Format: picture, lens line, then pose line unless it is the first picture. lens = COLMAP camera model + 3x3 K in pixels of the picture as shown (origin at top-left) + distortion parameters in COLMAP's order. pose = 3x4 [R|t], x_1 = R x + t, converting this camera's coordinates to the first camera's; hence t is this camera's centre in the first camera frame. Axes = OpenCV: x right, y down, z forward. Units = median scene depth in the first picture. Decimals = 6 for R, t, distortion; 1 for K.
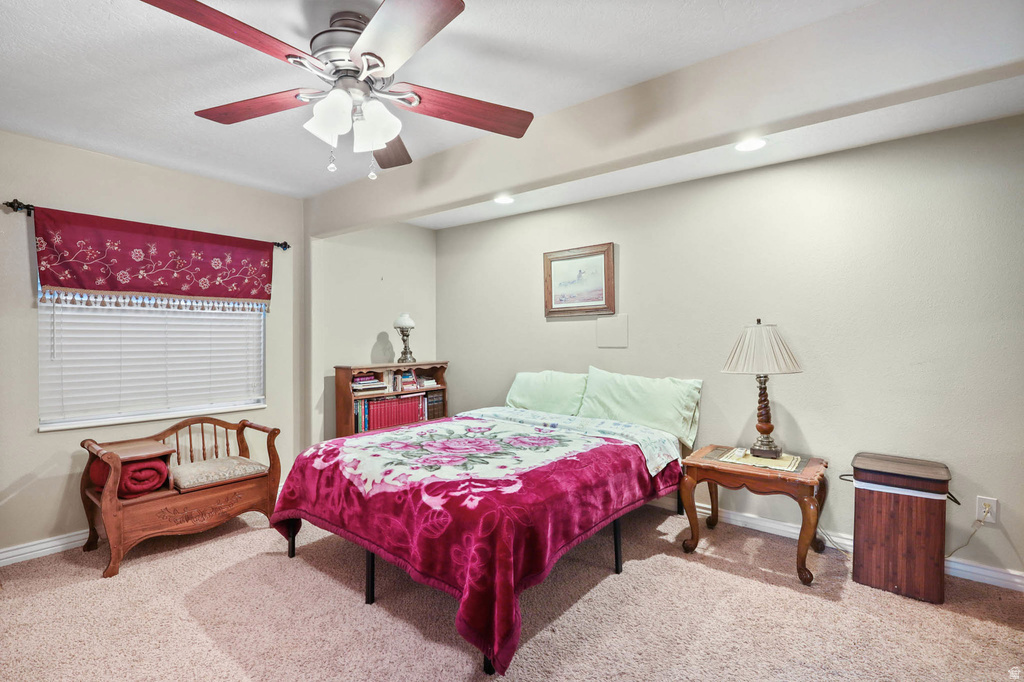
lens RADIAL K [[485.7, 0, 517.2], [0, 485.7, 351.6], [0, 0, 1]] dist [-0.003616, -0.000734]
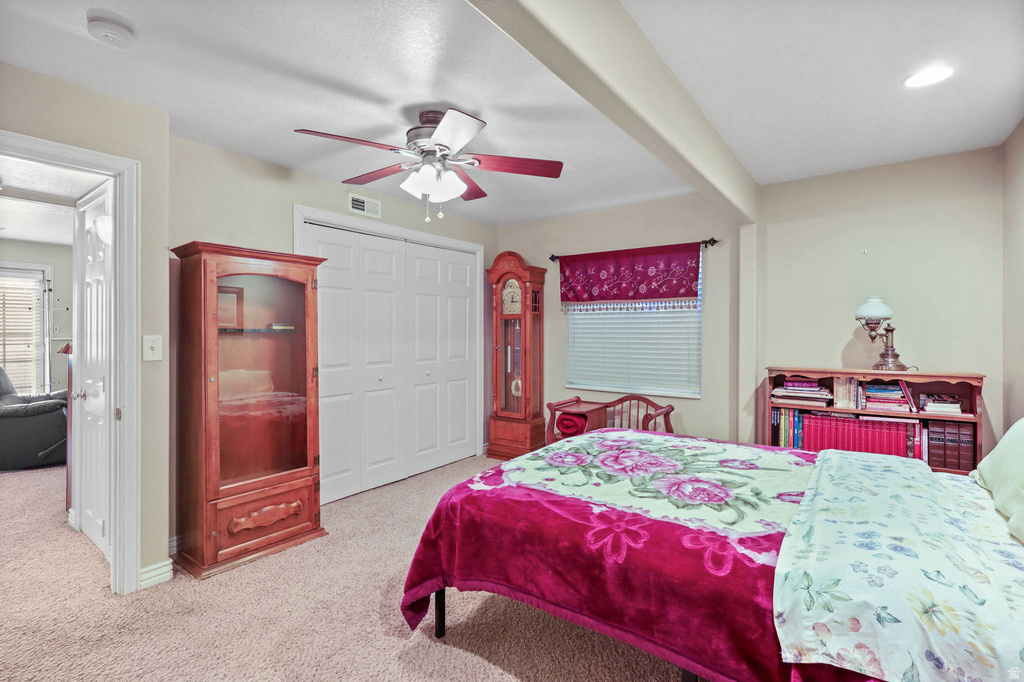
lens RADIAL K [[484.9, 0, 512.0], [0, 484.9, 341.0], [0, 0, 1]] dist [-0.049670, -0.000423]
pose [[0.007674, 0.014698, -0.999863, 0.563260], [-0.035454, 0.999267, 0.014417, -0.012188], [0.999342, 0.035338, 0.008189, 0.628846]]
